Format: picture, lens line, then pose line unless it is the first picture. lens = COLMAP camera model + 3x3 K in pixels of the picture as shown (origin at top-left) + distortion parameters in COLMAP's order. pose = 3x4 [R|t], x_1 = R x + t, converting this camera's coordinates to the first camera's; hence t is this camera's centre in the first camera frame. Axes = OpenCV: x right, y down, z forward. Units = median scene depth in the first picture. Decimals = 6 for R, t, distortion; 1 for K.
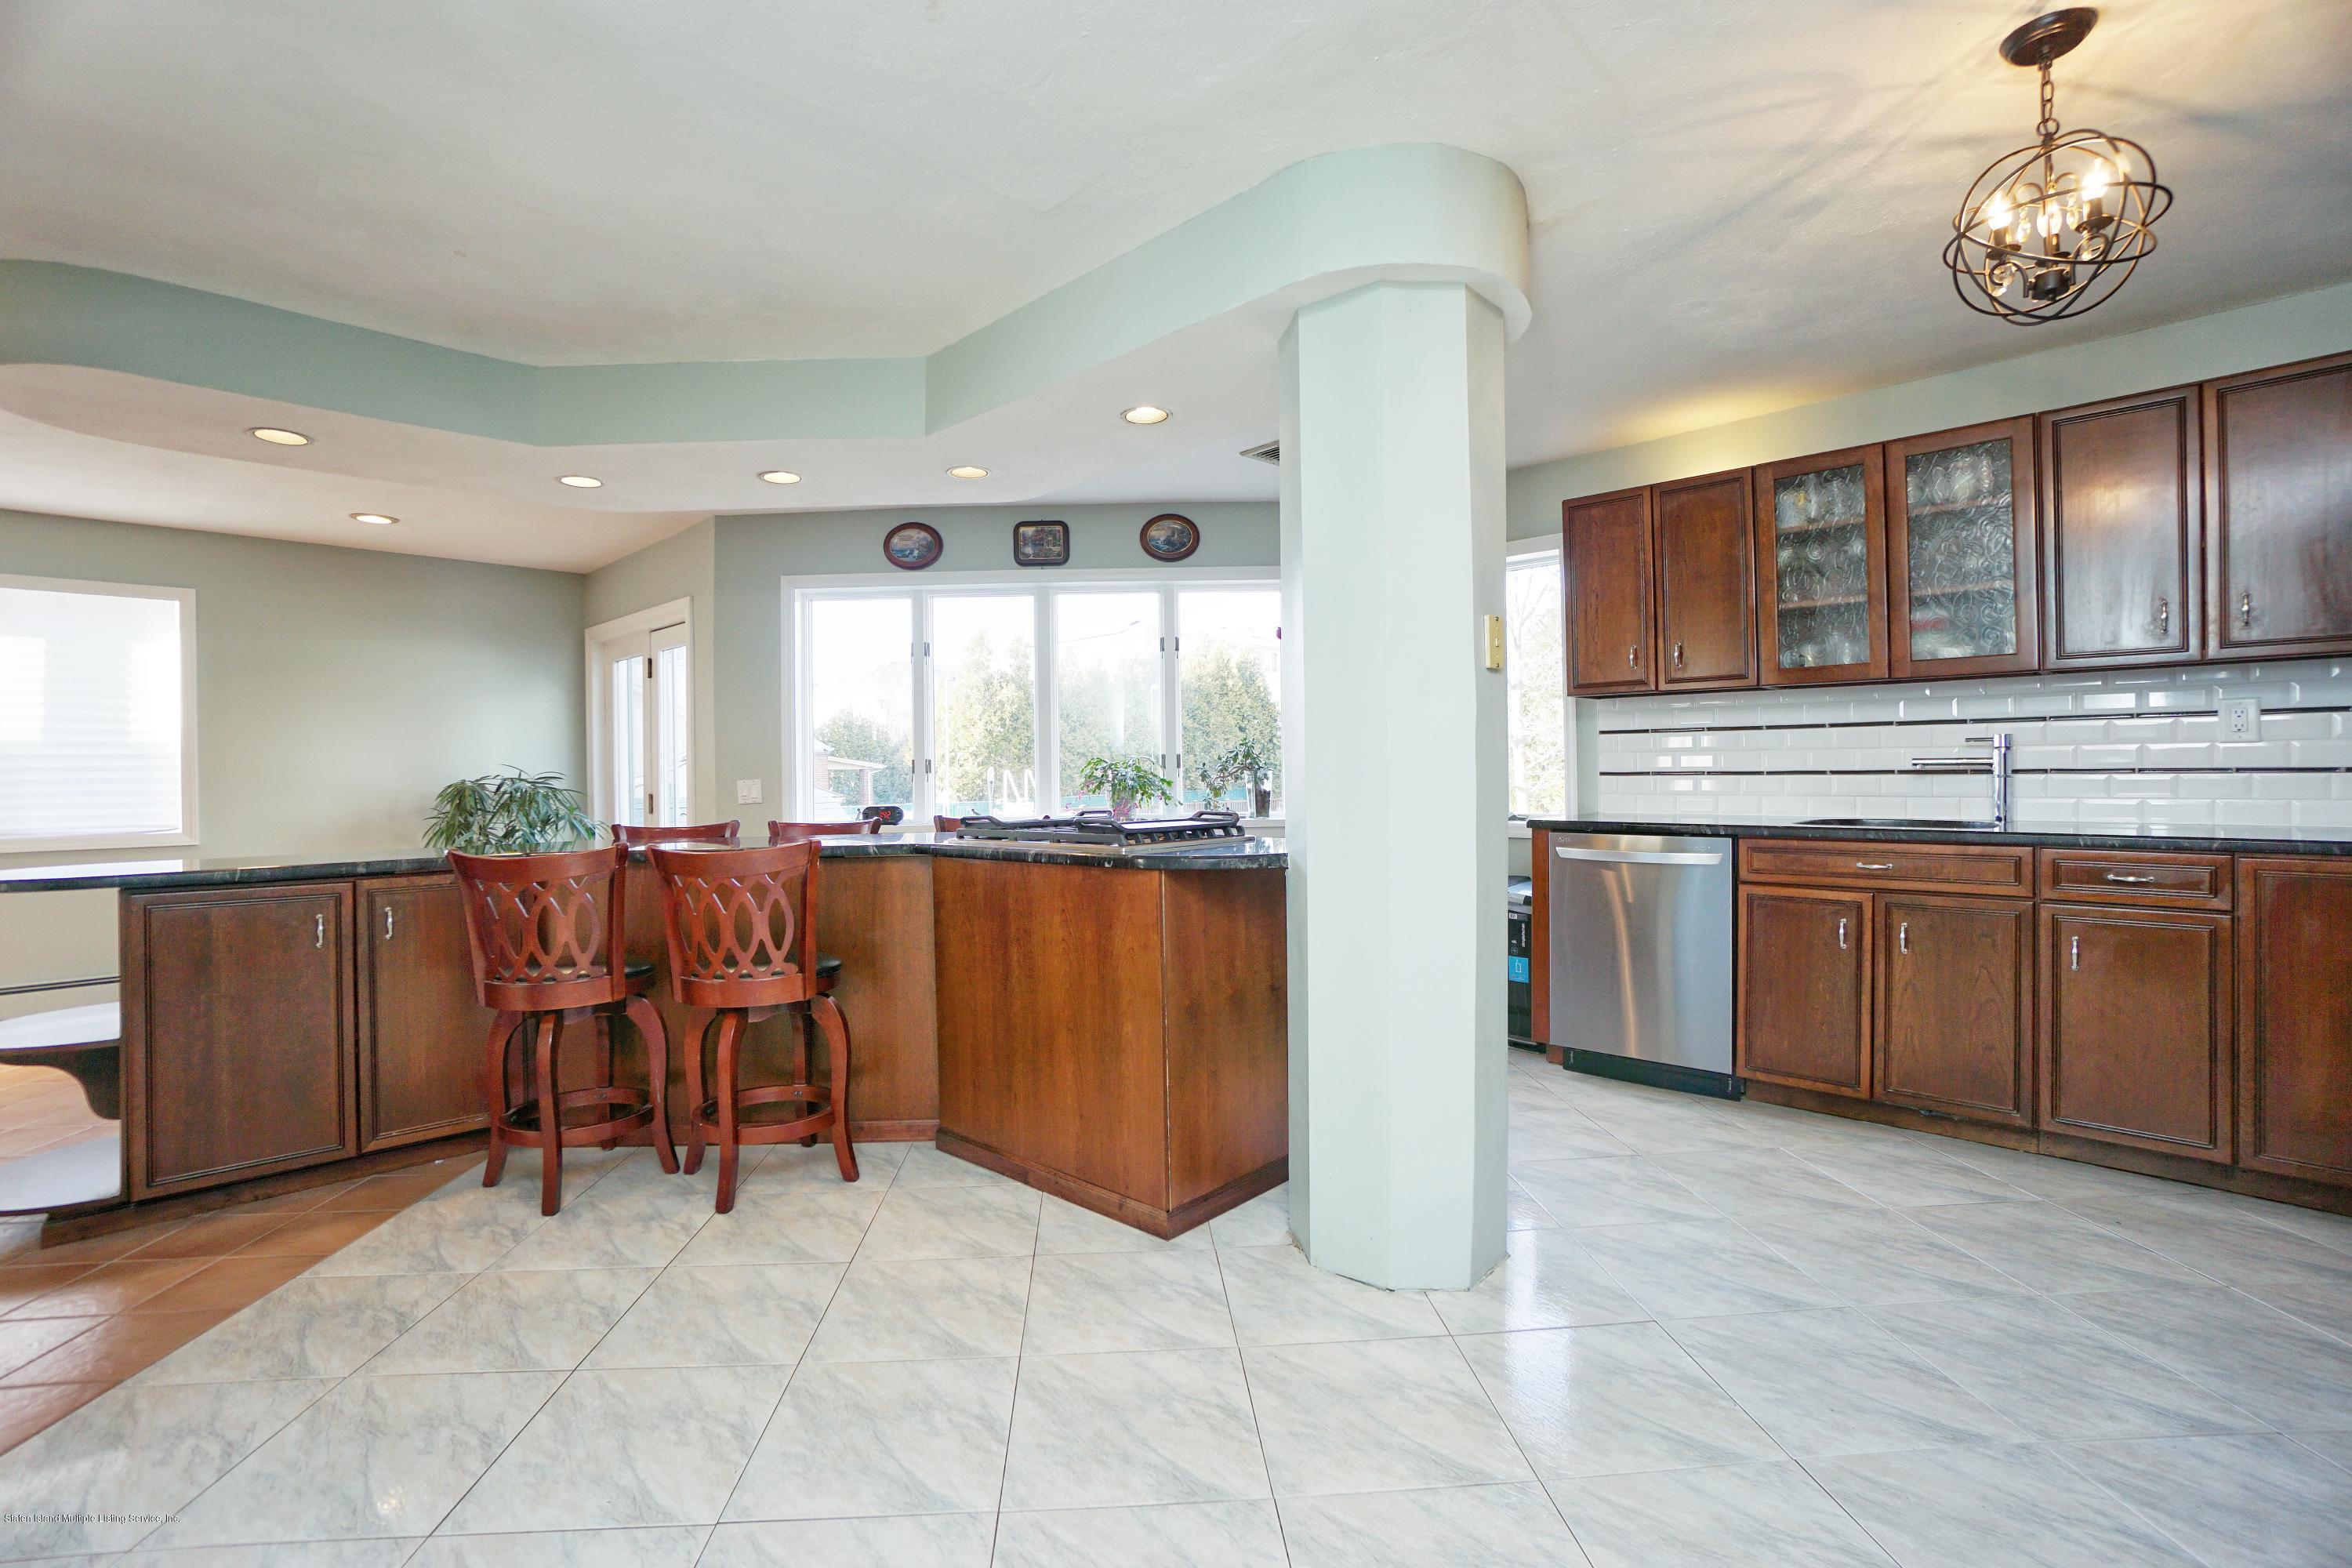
lens RADIAL K [[1008.4, 0, 1167.3], [0, 1008.4, 778.1], [0, 0, 1]] dist [-0.020569, -0.000177]
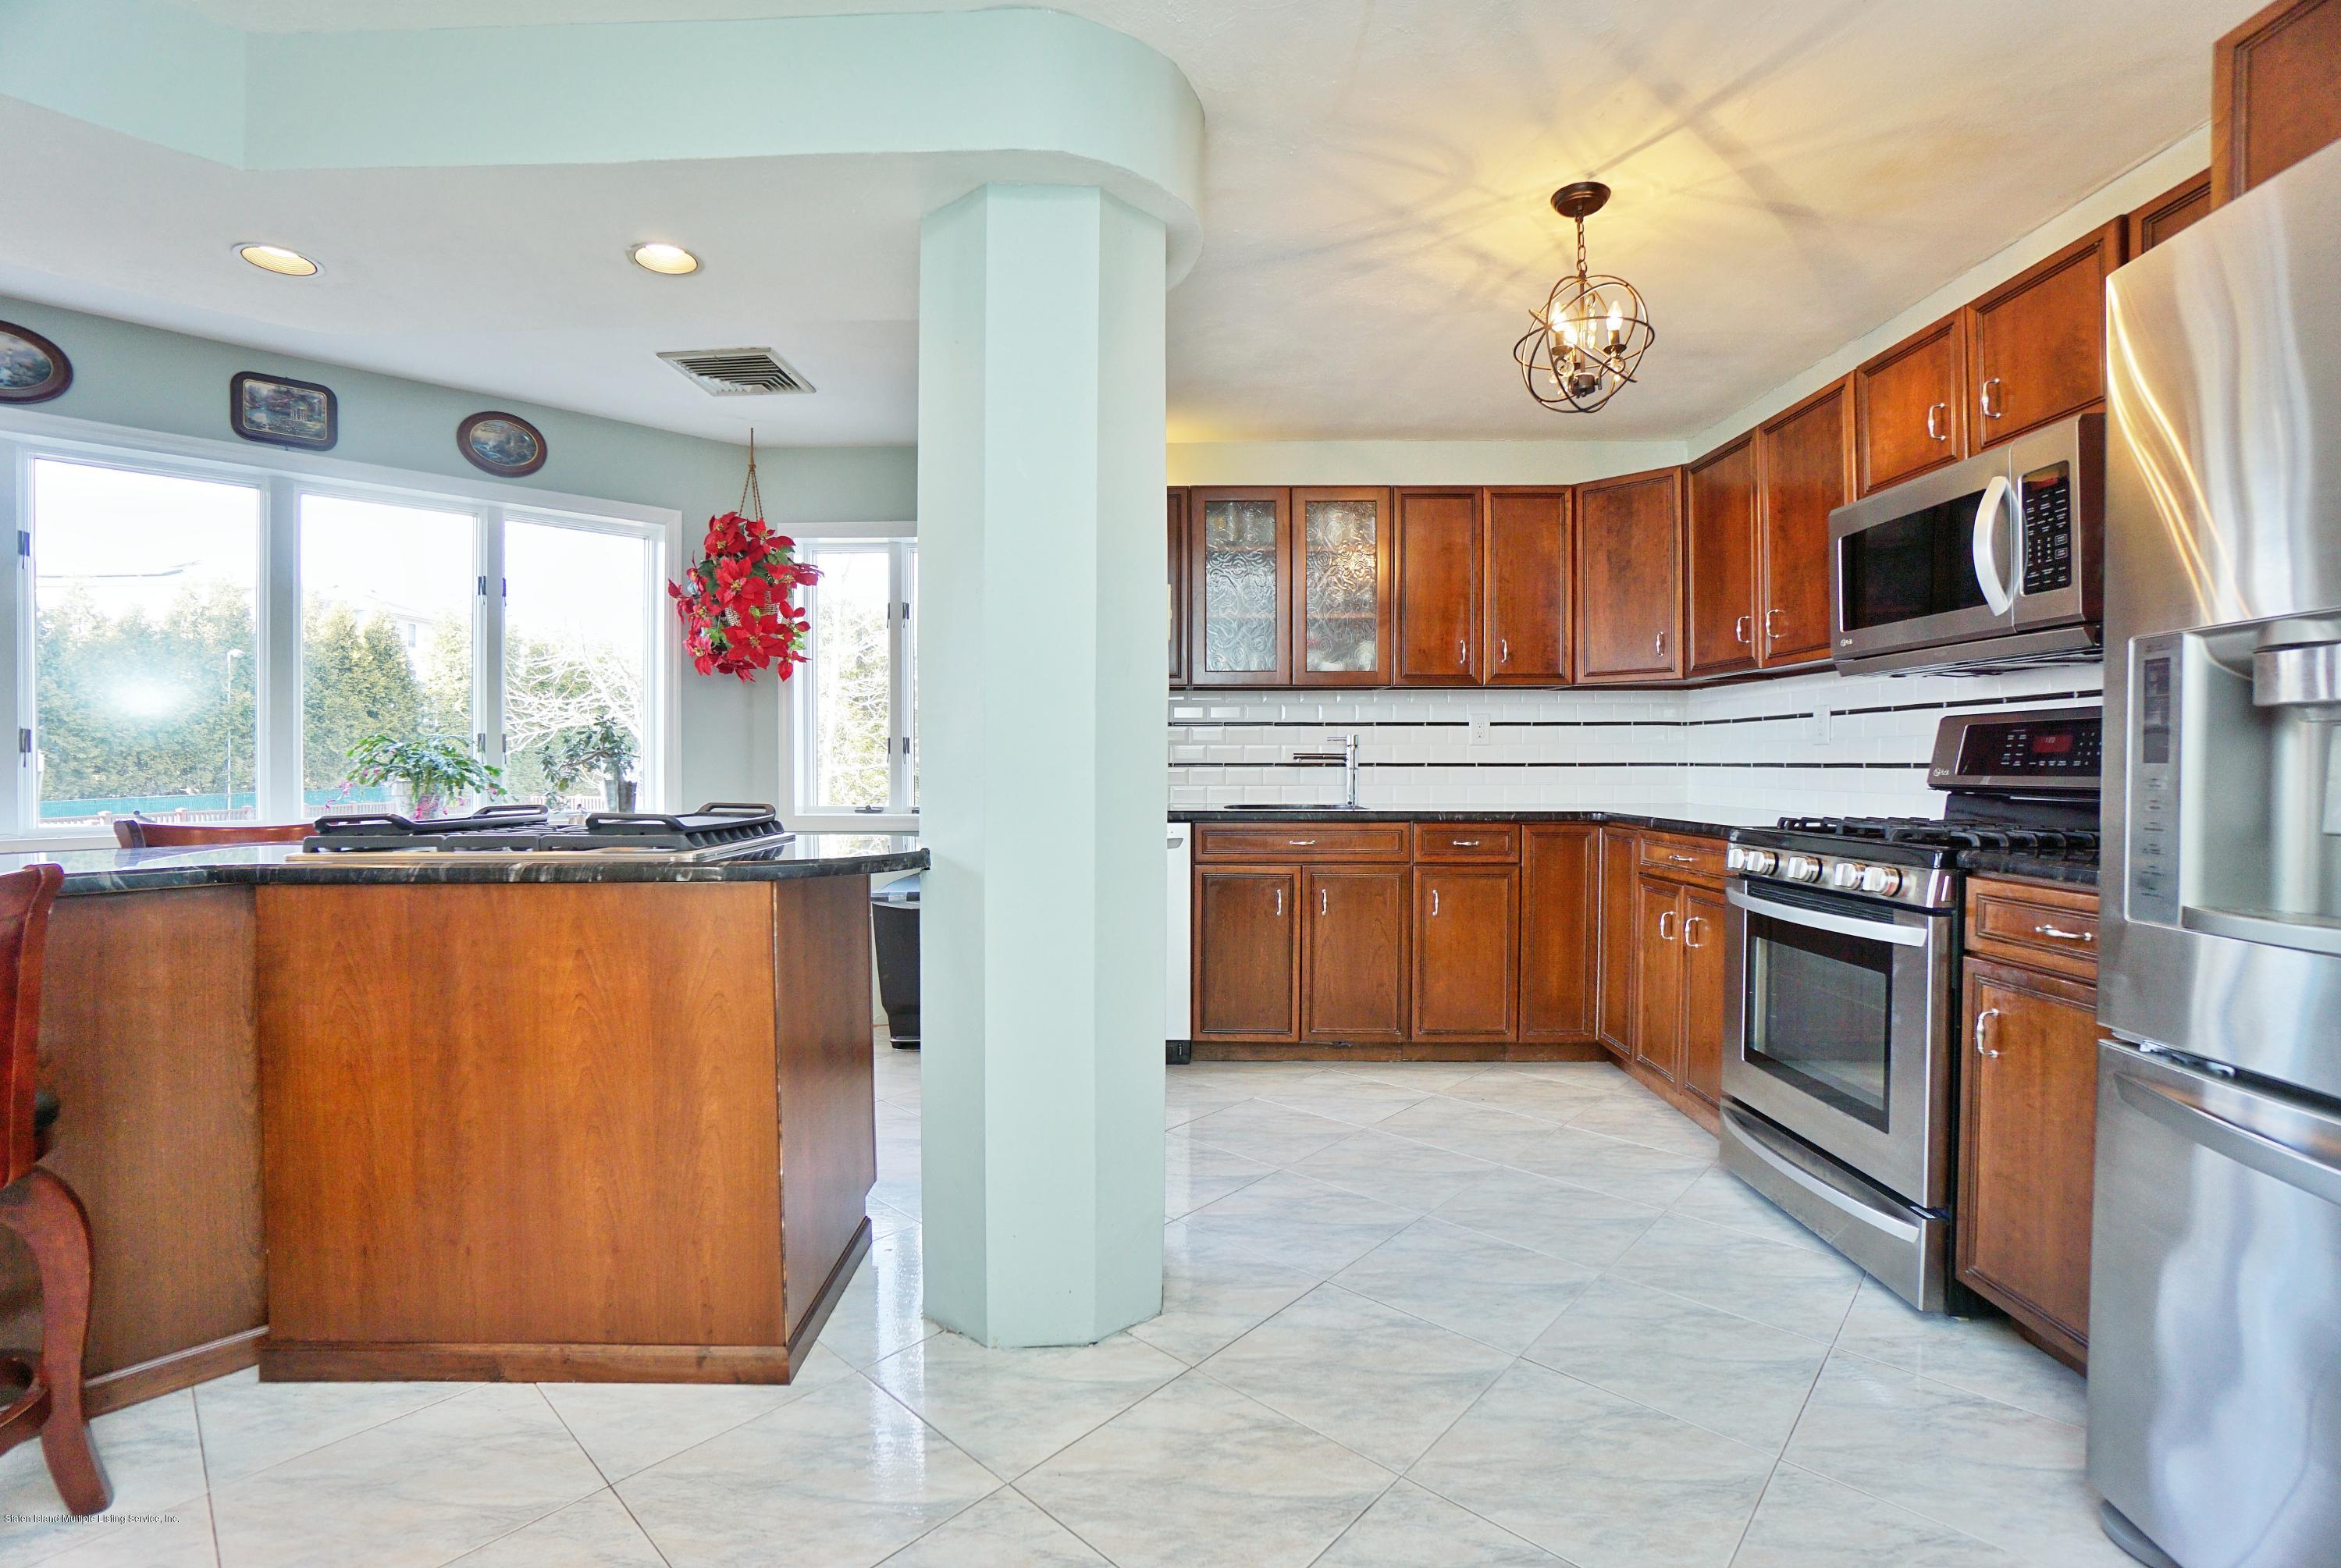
lens RADIAL K [[1031.5, 0, 1142.9], [0, 1031.5, 767.8], [0, 0, 1]] dist [-0.059402, 0.024804]
pose [[0.744456, 0.010597, 0.667588, -0.231601], [-0.004074, 0.999928, -0.011330, 0.013553], [-0.667659, 0.005715, 0.744445, 0.210889]]
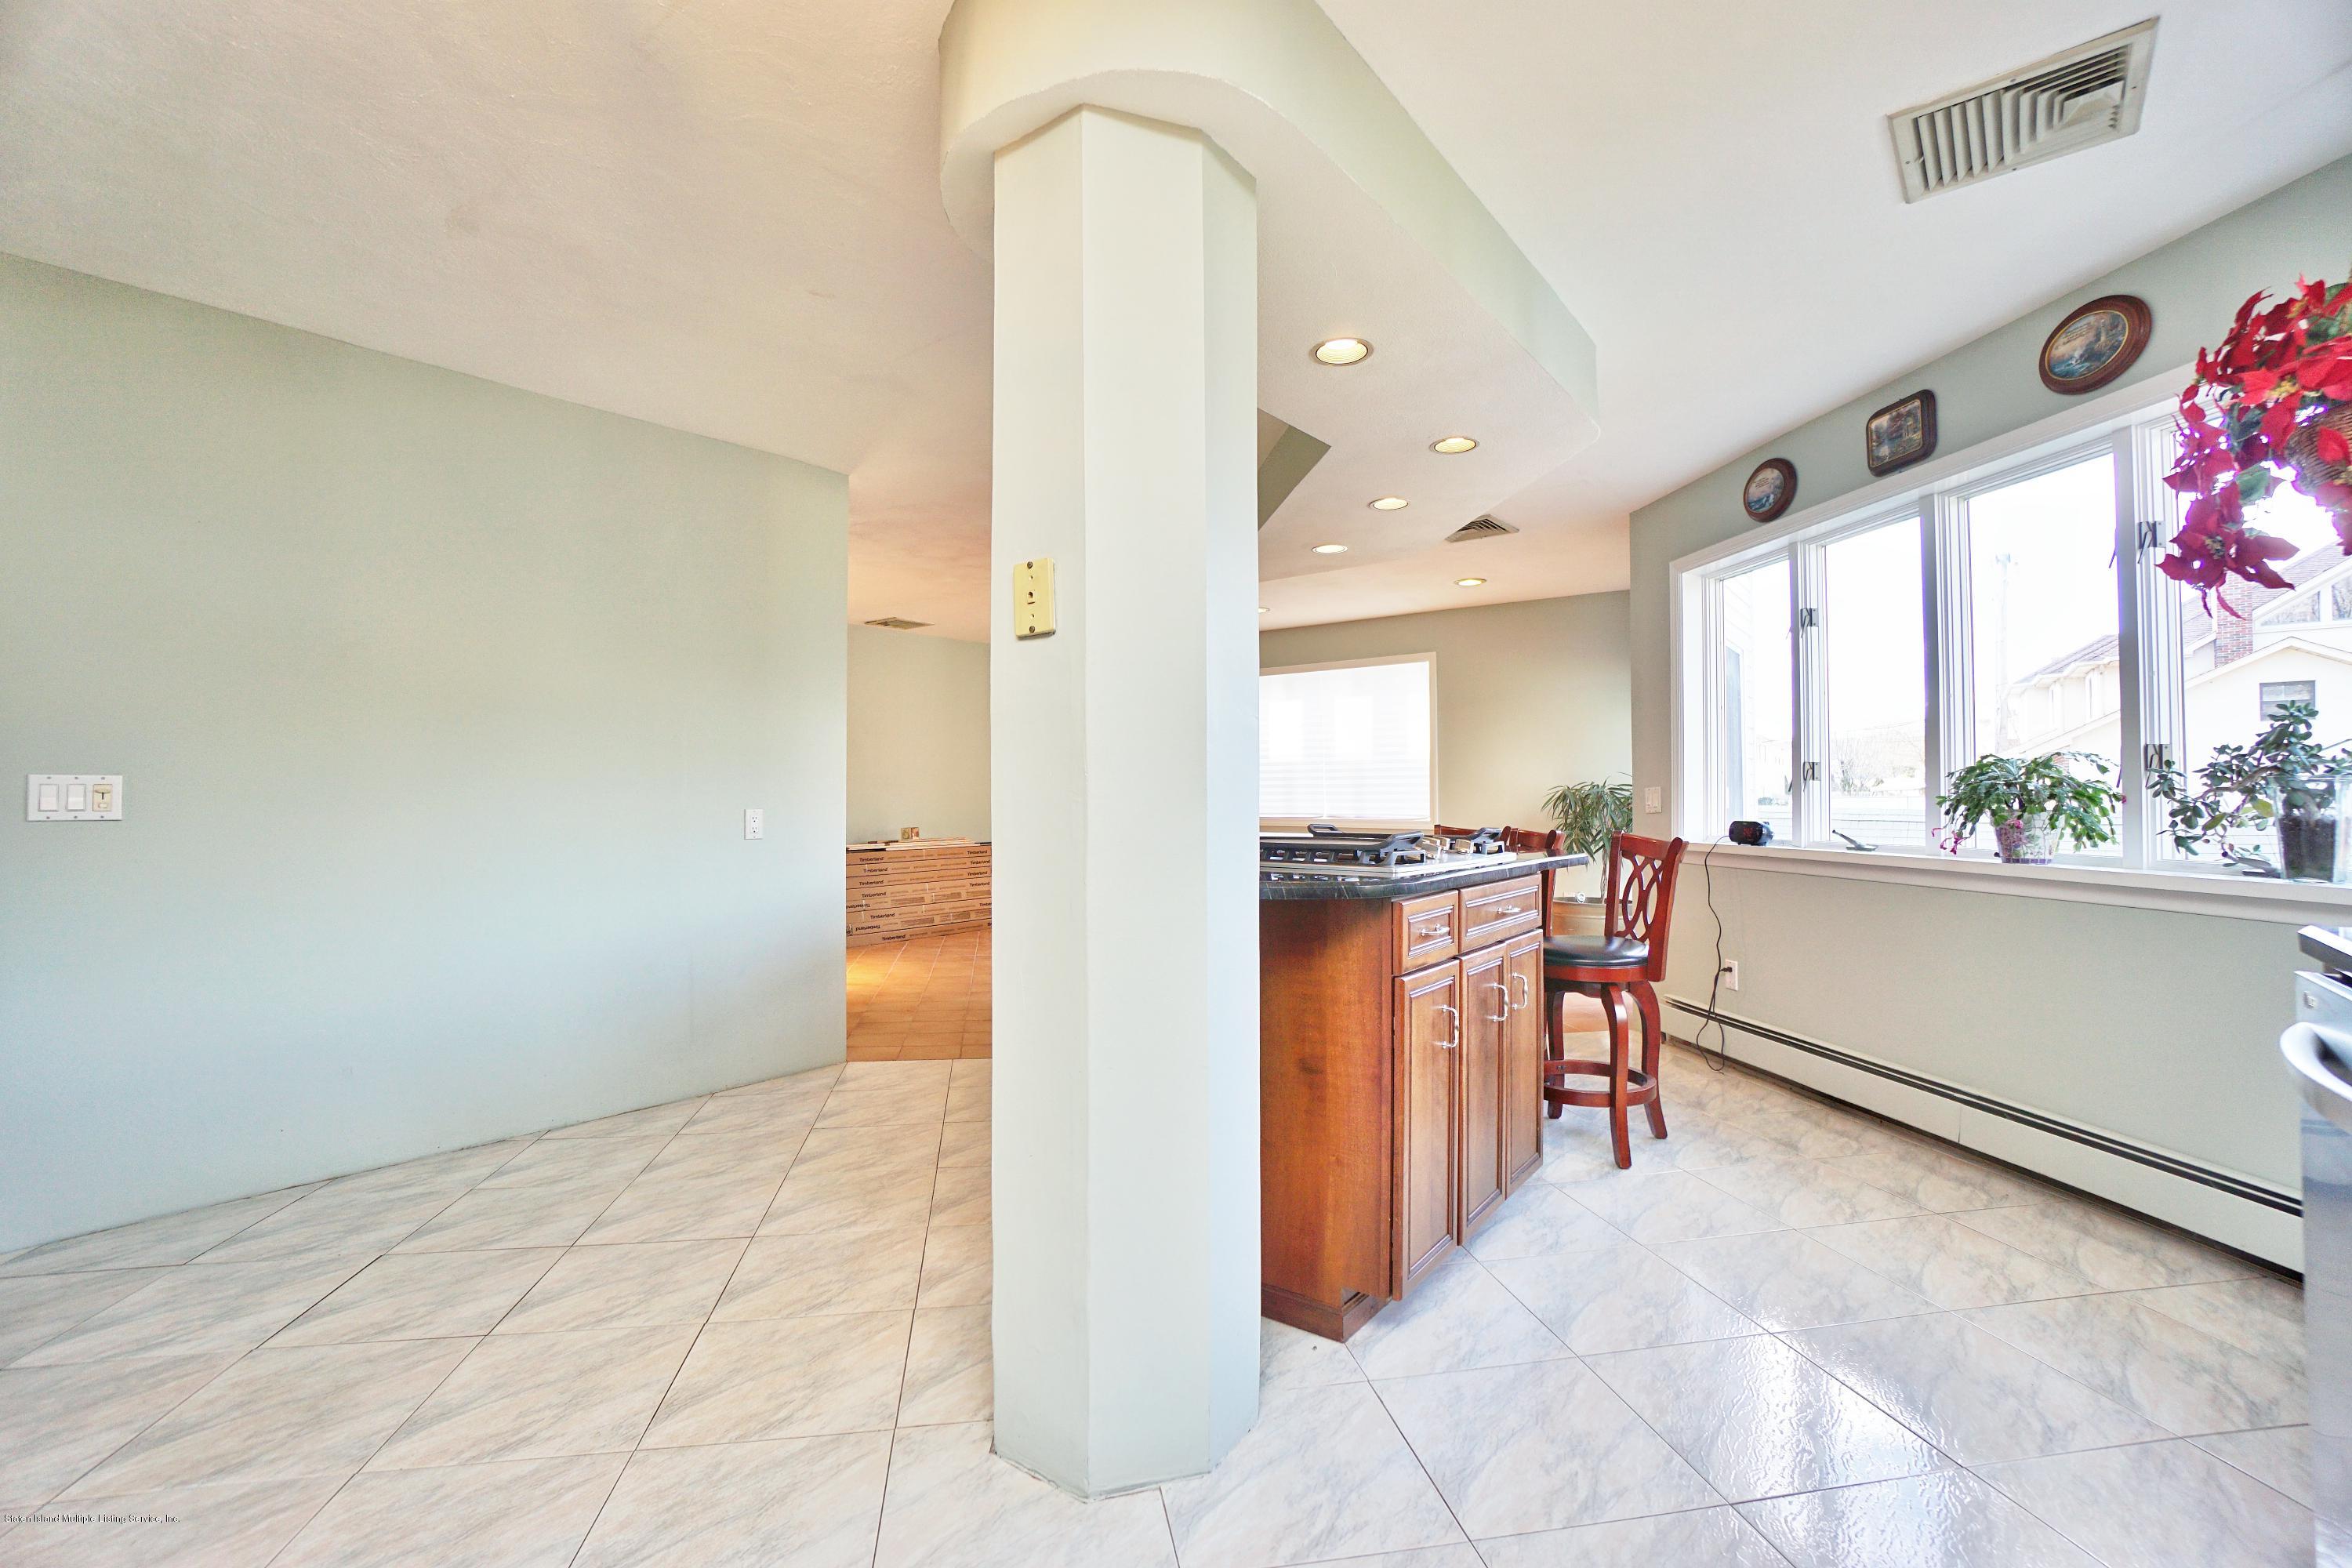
lens RADIAL K [[1008.4, 0, 1167.3], [0, 1008.4, 778.1], [0, 0, 1]] dist [-0.020569, -0.000177]
pose [[0.068323, 0.006720, -0.997641, 0.824712], [-0.009428, 0.999937, 0.006089, -0.007225], [0.997619, 0.008989, 0.068382, 0.773729]]
